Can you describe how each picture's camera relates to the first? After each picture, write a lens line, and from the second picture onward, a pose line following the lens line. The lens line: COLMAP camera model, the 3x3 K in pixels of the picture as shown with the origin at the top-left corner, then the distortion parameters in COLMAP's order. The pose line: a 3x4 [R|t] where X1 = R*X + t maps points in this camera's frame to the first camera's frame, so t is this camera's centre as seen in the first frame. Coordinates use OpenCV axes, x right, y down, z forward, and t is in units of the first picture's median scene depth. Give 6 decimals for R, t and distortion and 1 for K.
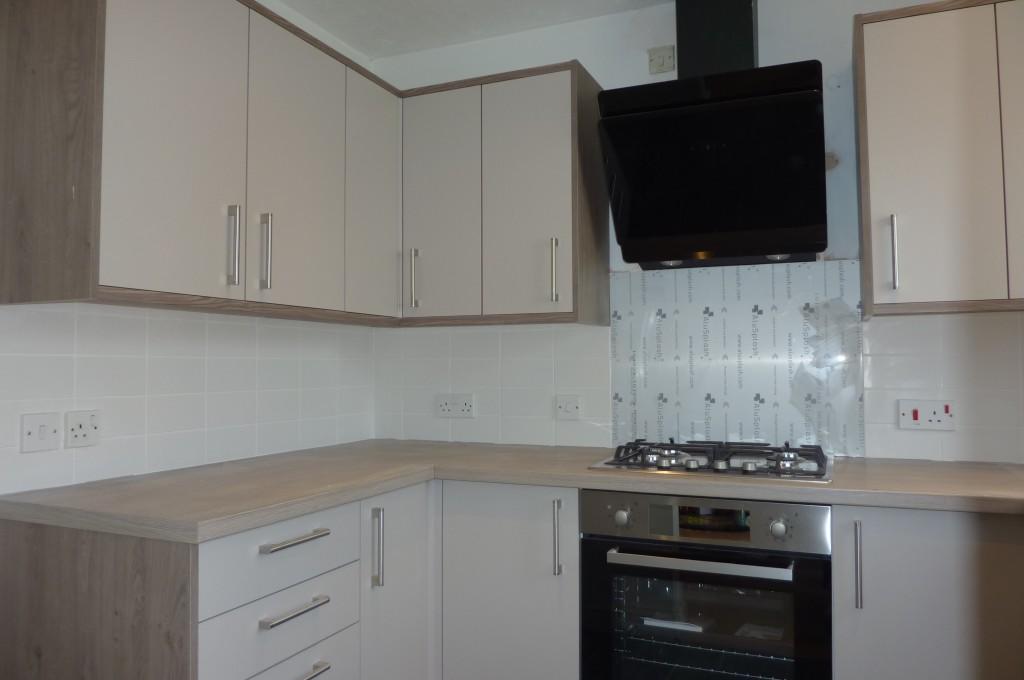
lens RADIAL K [[746.3, 0, 512.0], [0, 746.3, 340.0], [0, 0, 1]] dist [-0.033080, -0.001487]
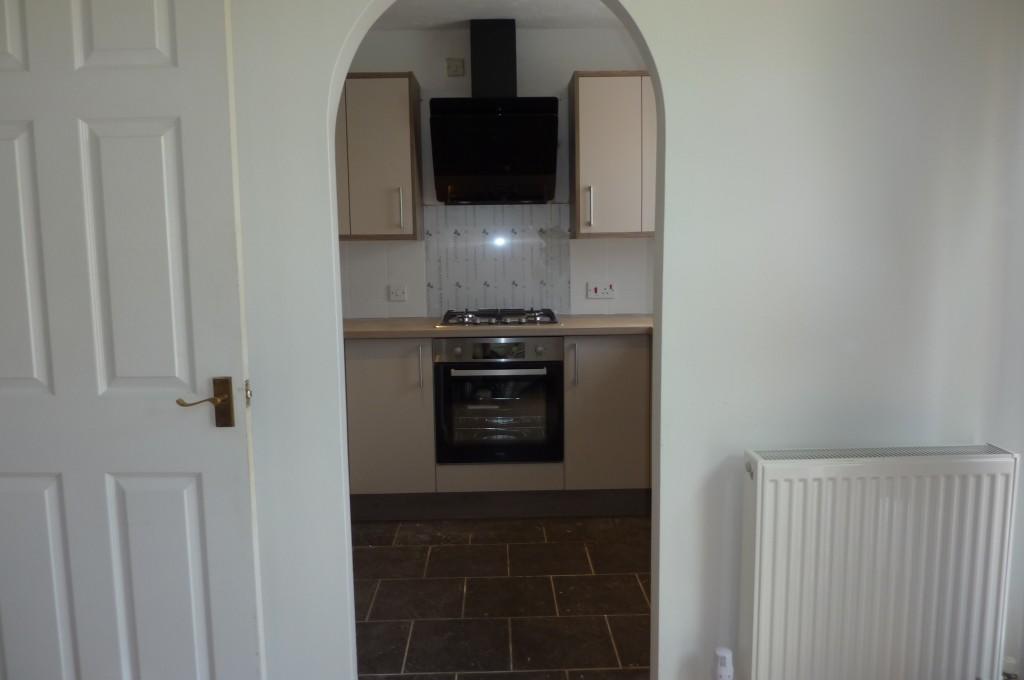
lens RADIAL K [[746.3, 0, 512.0], [0, 746.3, 340.0], [0, 0, 1]] dist [-0.033080, -0.001487]
pose [[0.907492, -0.060162, 0.415738, -0.410873], [-0.003547, 0.988558, 0.150799, -0.054293], [-0.420054, -0.138324, 0.896895, -0.580557]]
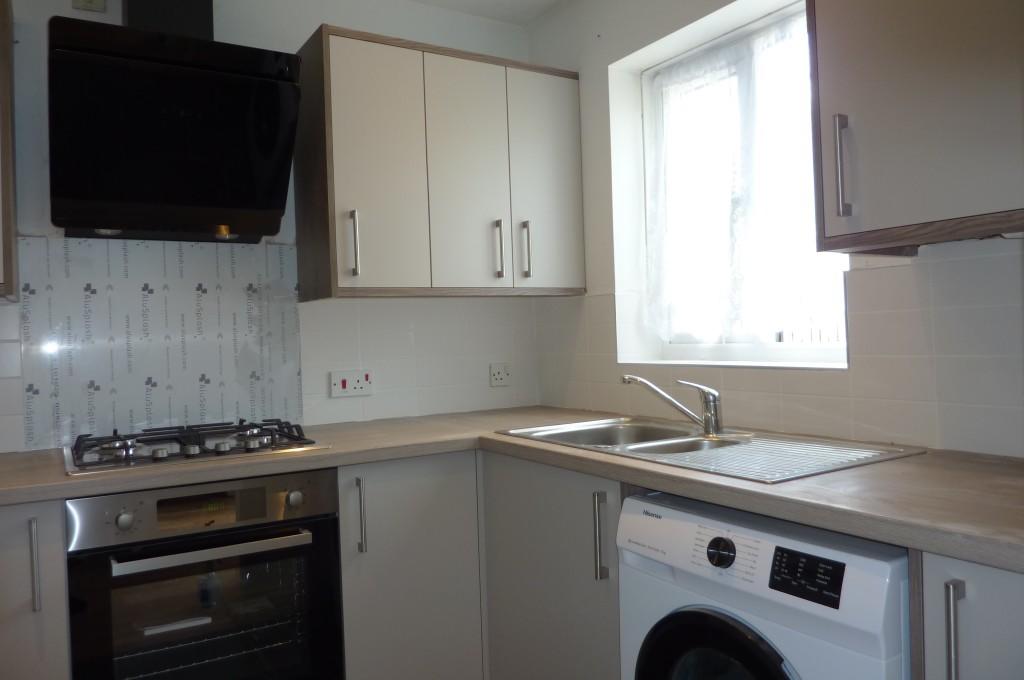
lens RADIAL K [[746.3, 0, 512.0], [0, 746.3, 340.0], [0, 0, 1]] dist [-0.033080, -0.001487]
pose [[0.560834, -0.018976, 0.827711, -0.257549], [0.001748, 0.999762, 0.021737, 0.006827], [-0.827926, -0.010744, 0.560734, 0.119008]]
